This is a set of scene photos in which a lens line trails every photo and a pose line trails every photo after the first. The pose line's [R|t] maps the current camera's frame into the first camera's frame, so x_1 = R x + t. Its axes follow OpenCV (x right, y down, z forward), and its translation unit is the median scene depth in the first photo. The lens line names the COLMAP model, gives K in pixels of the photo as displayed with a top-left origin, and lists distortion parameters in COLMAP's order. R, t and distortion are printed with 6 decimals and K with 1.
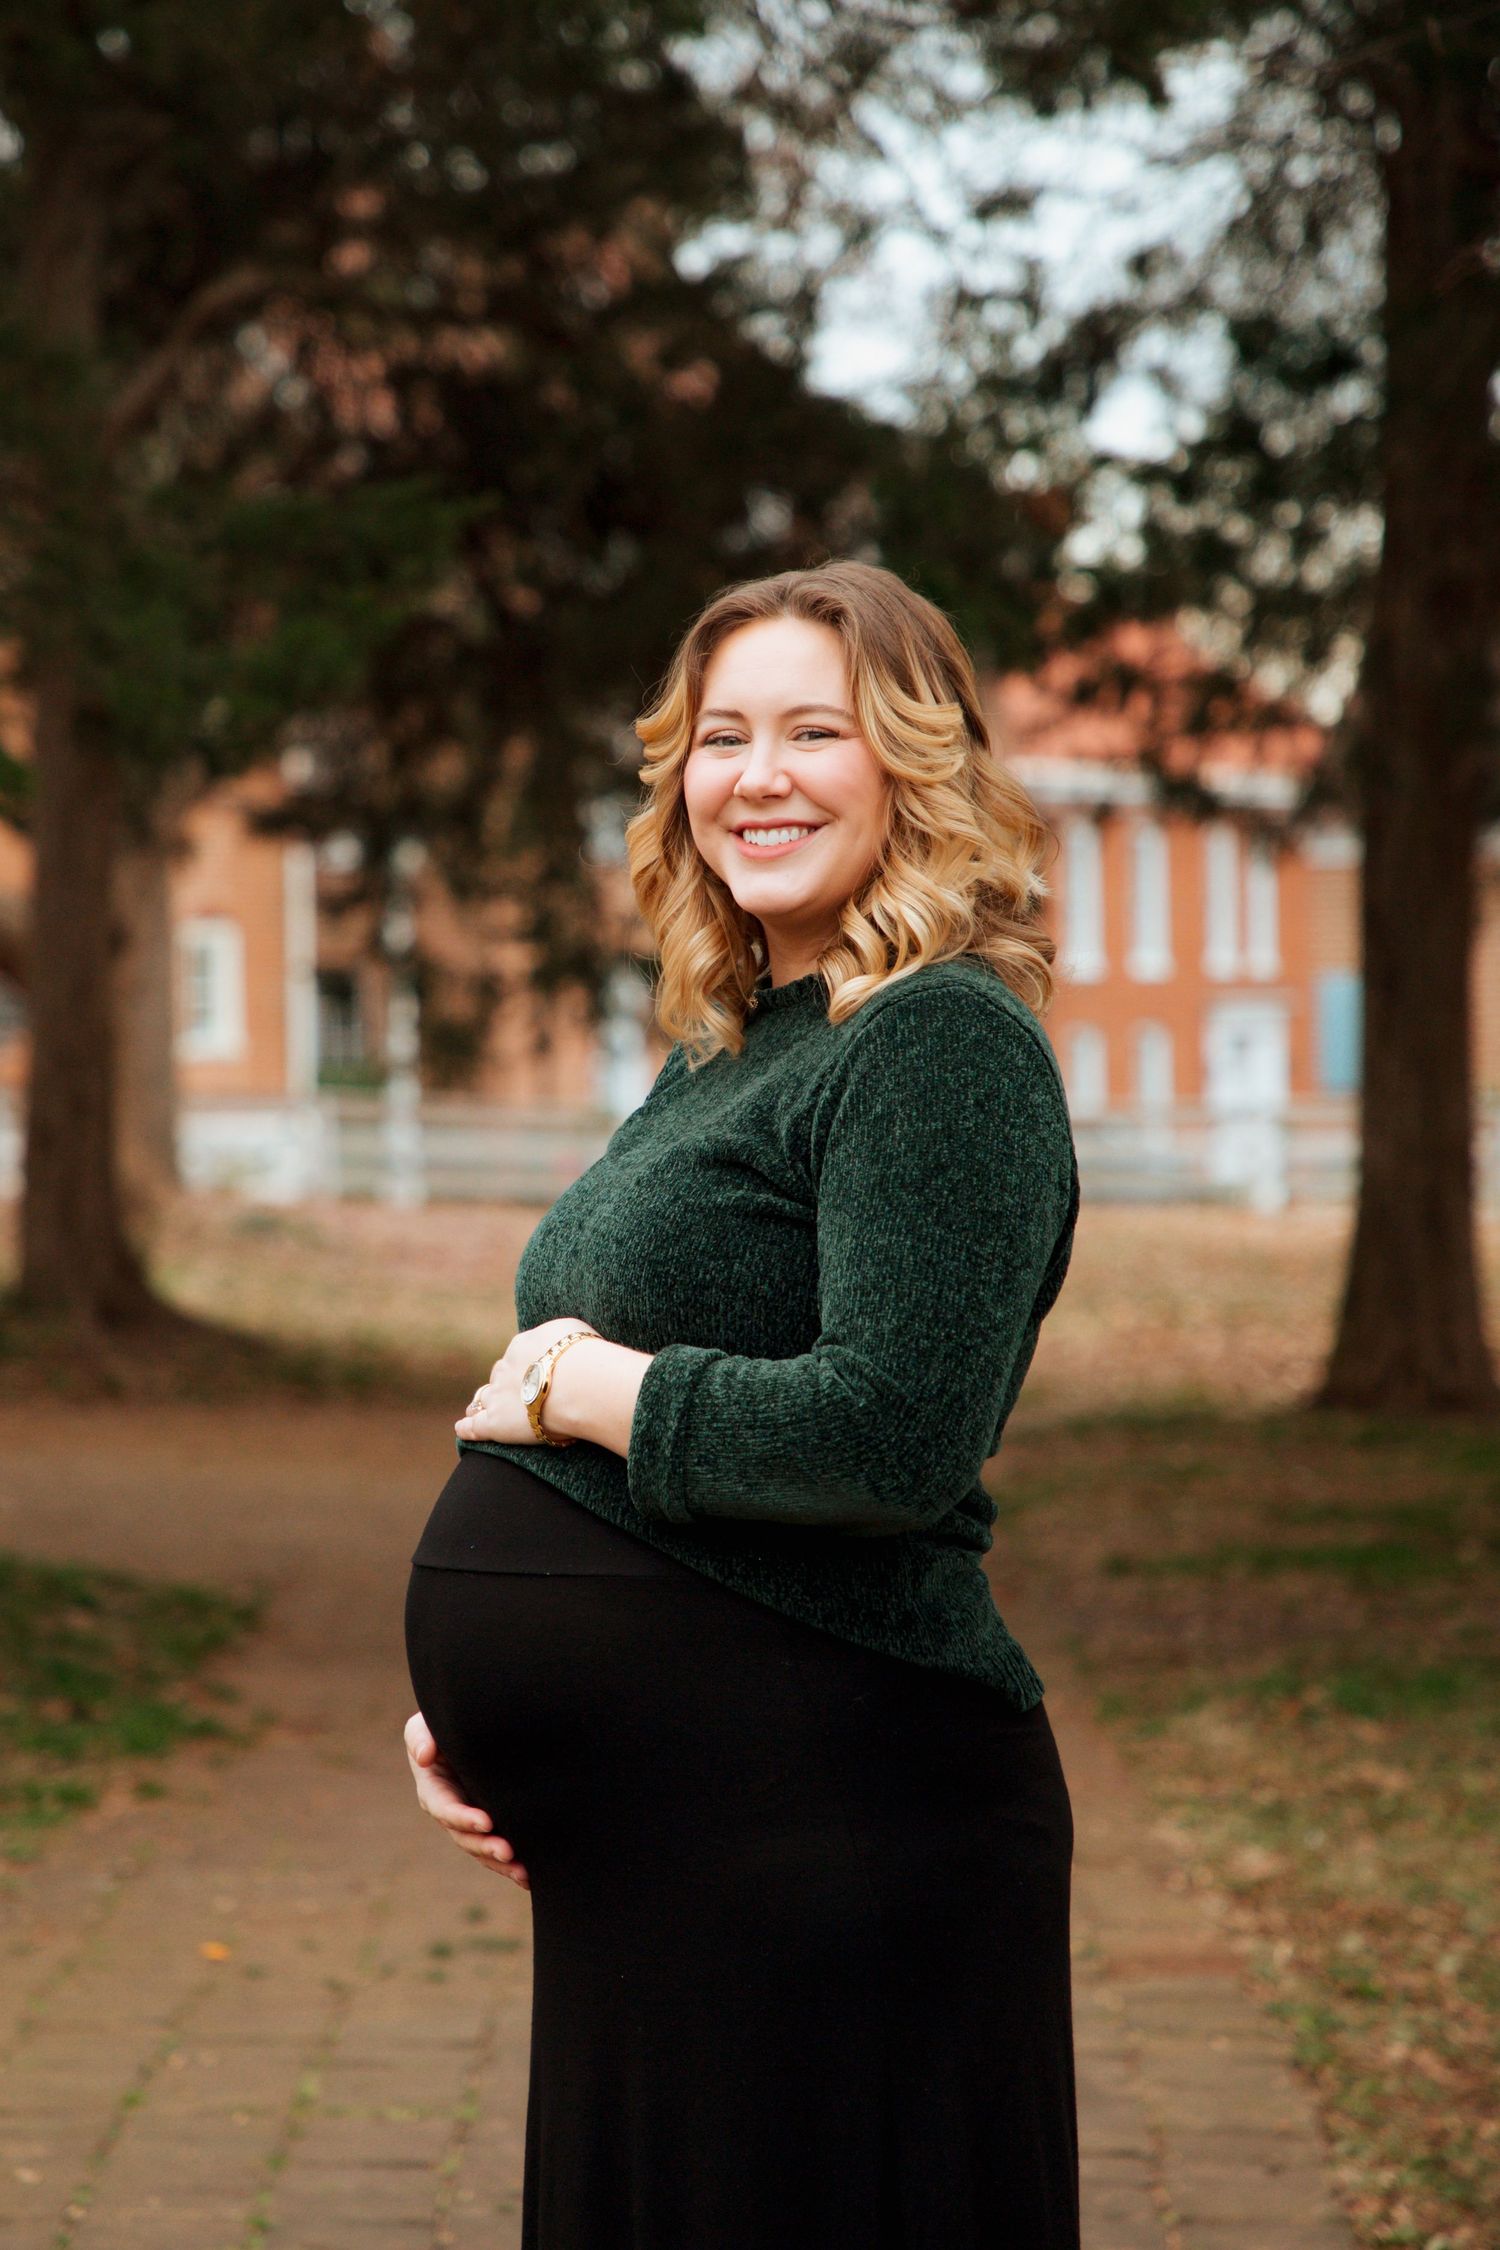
lens RADIAL K [[6565.1, 0, 701.2], [0, 6565.1, 1077.7], [0, 0, 1]] dist [0.626984, -0.942079]
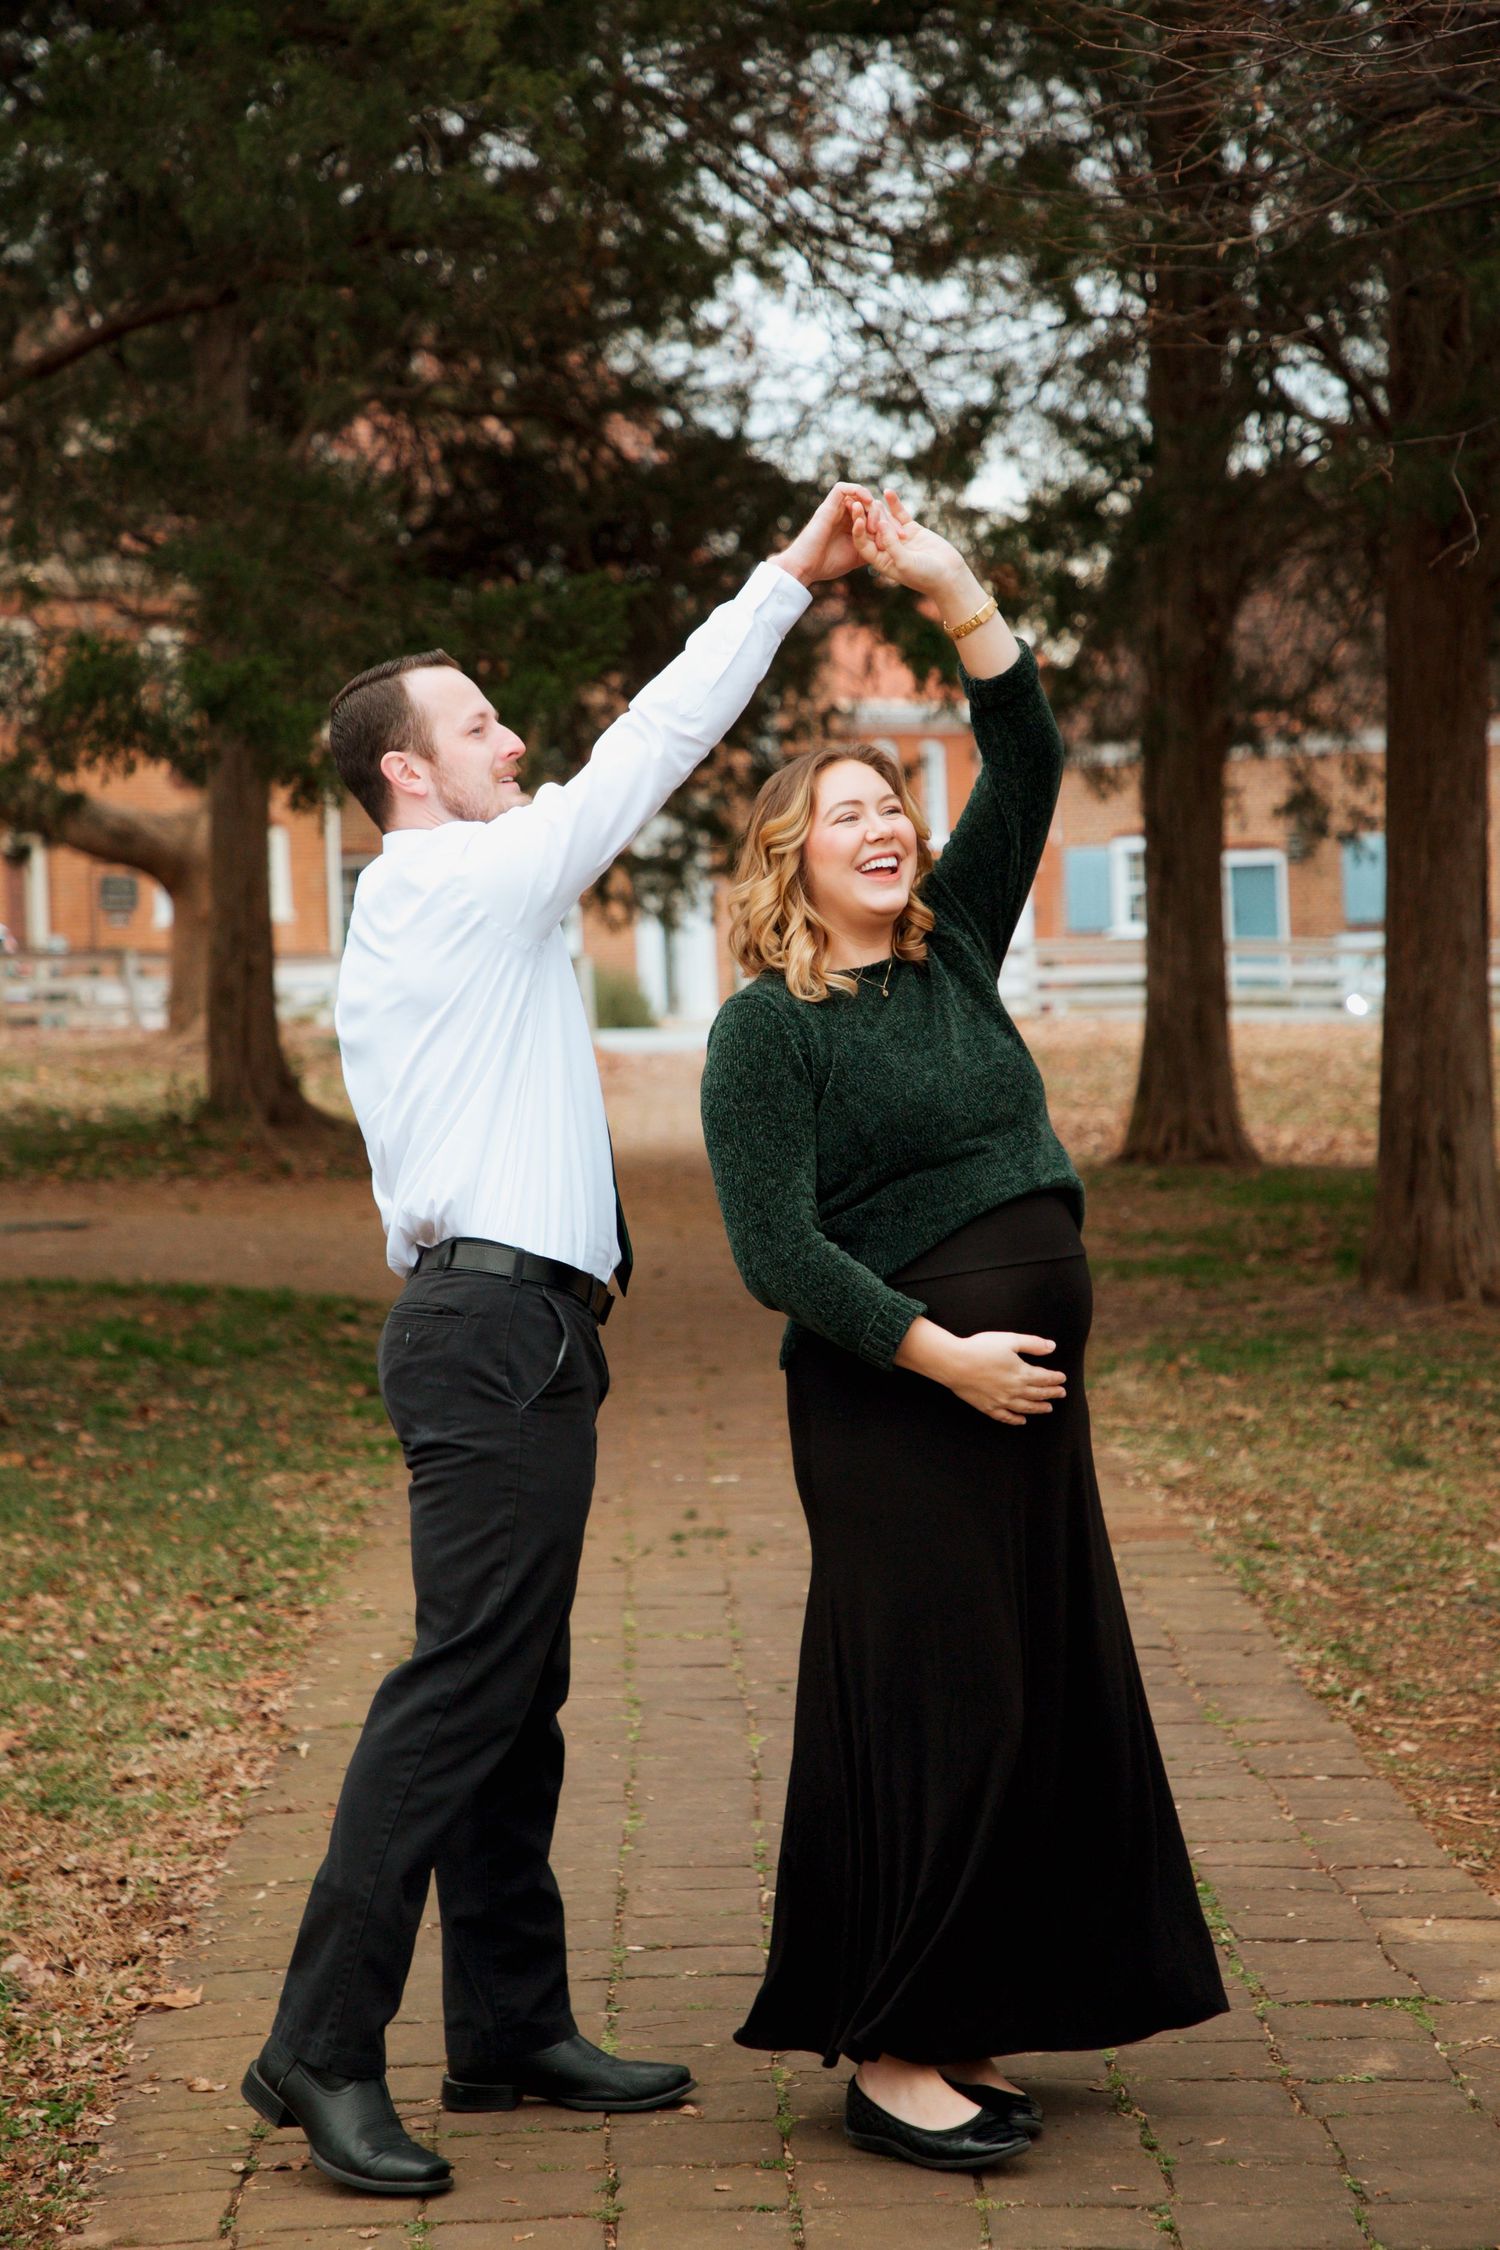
lens RADIAL K [[4955.2, 0, 747.9], [0, 4955.2, 1022.6], [0, 0, 1]] dist [0.377735, 0.049672]
pose [[0.998648, -0.022601, 0.046818, -0.055427], [0.021490, 0.999478, 0.024107, -0.012350], [-0.047339, -0.023068, 0.998612, -0.119469]]
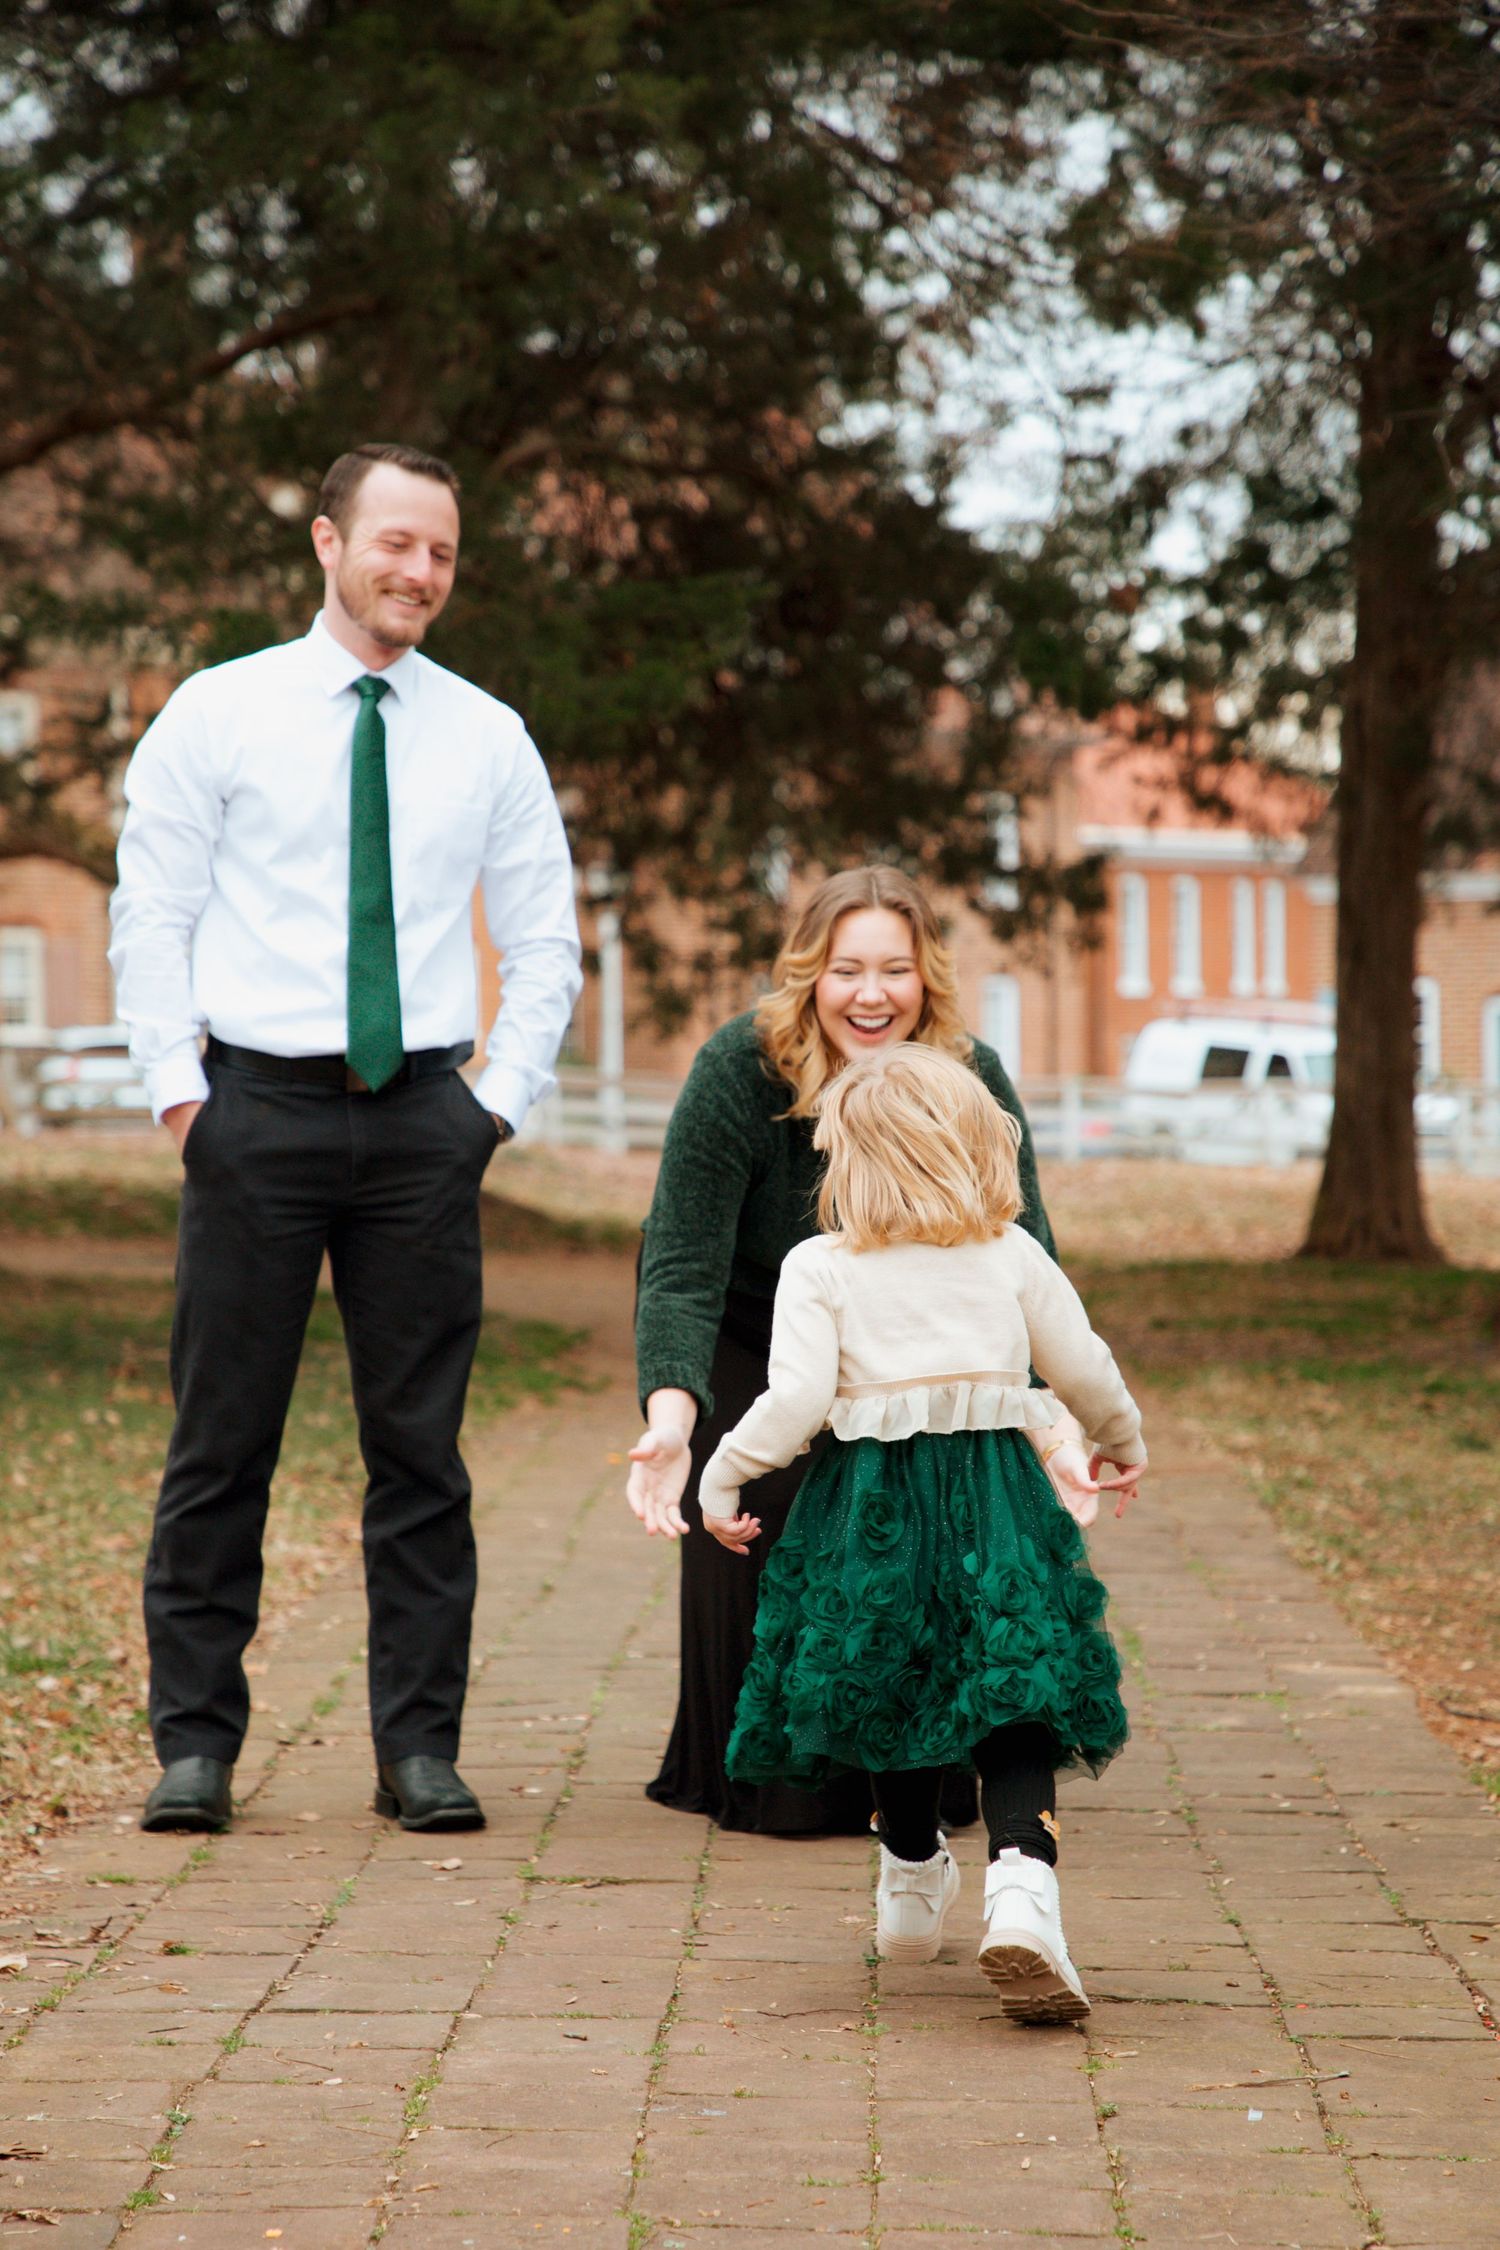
lens RADIAL K [[5856.7, 0, 796.4], [0, 5856.7, 1203.0], [0, 0, 1]] dist [0.568593, -0.800506]
pose [[0.999952, 0.009637, 0.001970, -0.023166], [-0.009654, 0.999918, 0.008428, 0.040922], [-0.001889, -0.008446, 0.999963, -0.347822]]
